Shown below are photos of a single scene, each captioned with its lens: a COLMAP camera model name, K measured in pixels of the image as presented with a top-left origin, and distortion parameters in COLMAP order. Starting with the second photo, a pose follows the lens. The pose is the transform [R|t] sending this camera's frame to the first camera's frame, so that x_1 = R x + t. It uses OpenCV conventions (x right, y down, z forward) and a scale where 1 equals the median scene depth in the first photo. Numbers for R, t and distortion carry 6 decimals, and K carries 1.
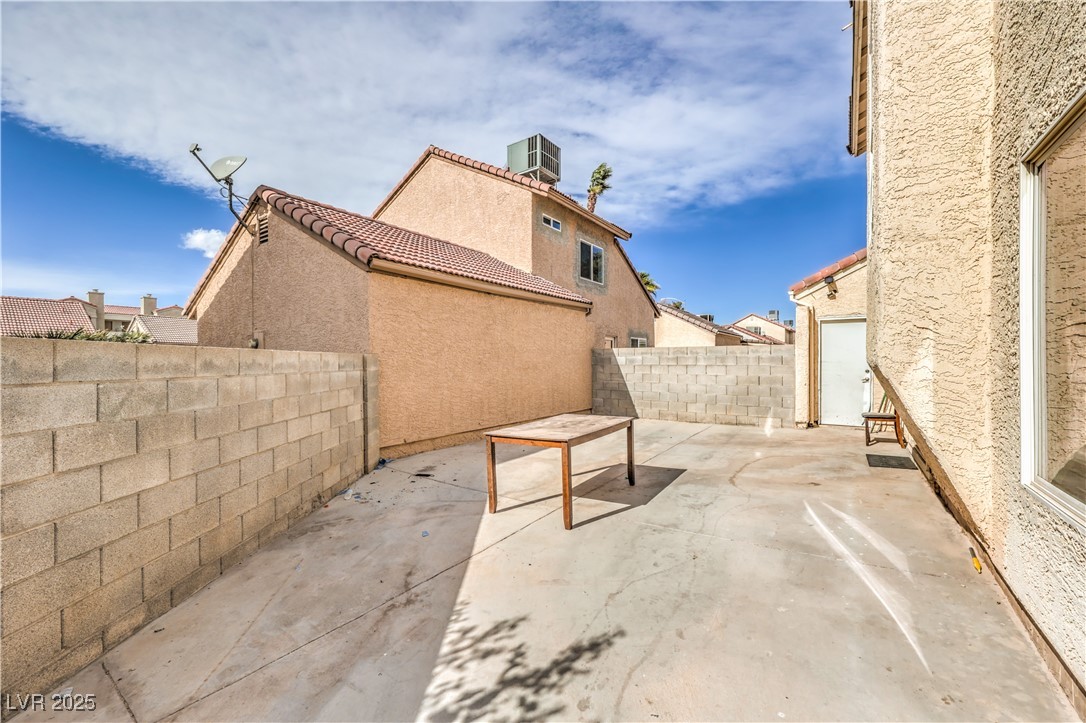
lens RADIAL K [[454.9, 0, 526.5], [0, 454.9, 361.9], [0, 0, 1]] dist [0.000041, -0.000060]
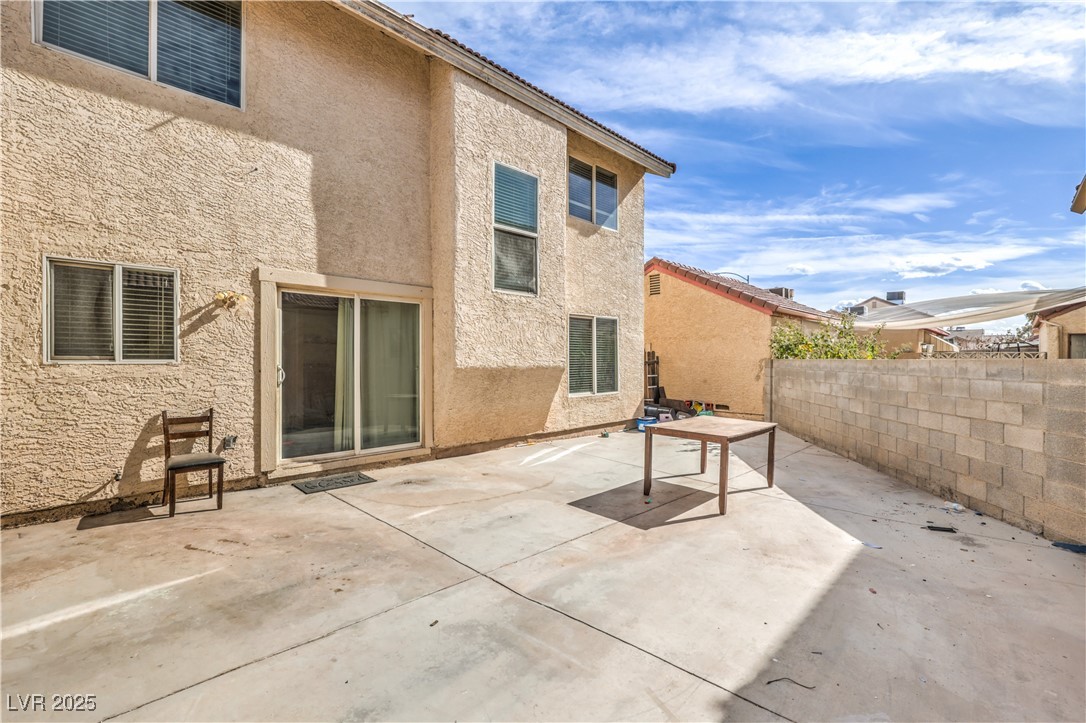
lens RADIAL K [[454.9, 0, 526.5], [0, 454.9, 361.9], [0, 0, 1]] dist [0.000041, -0.000060]
pose [[-0.983949, -0.000041, 0.178449, 0.318283], [0.000548, 0.999995, 0.003250, -0.017675], [-0.178448, 0.003295, -0.983944, 2.043048]]
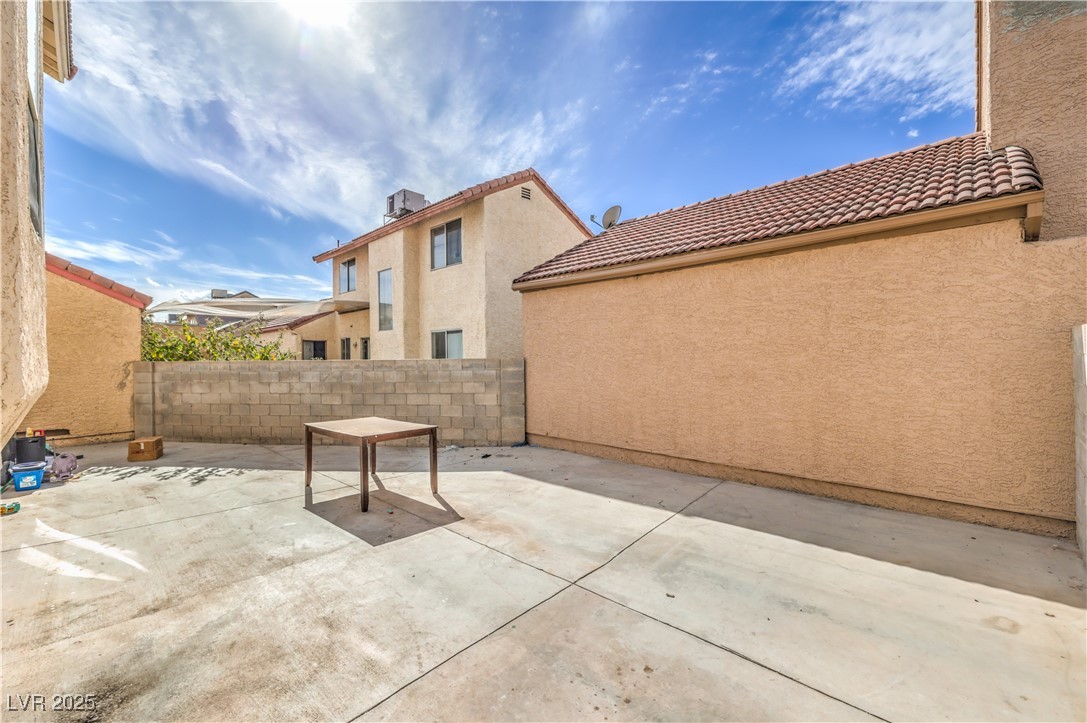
lens RADIAL K [[438.8, 0, 548.9], [0, 438.8, 351.5], [0, 0, 1]] dist [-0.001140, -0.000245]
pose [[-0.140303, 0.000746, -0.990108, 1.057766], [0.014739, 0.999890, -0.001335, -0.038254], [0.989999, -0.014780, -0.140299, 1.515034]]
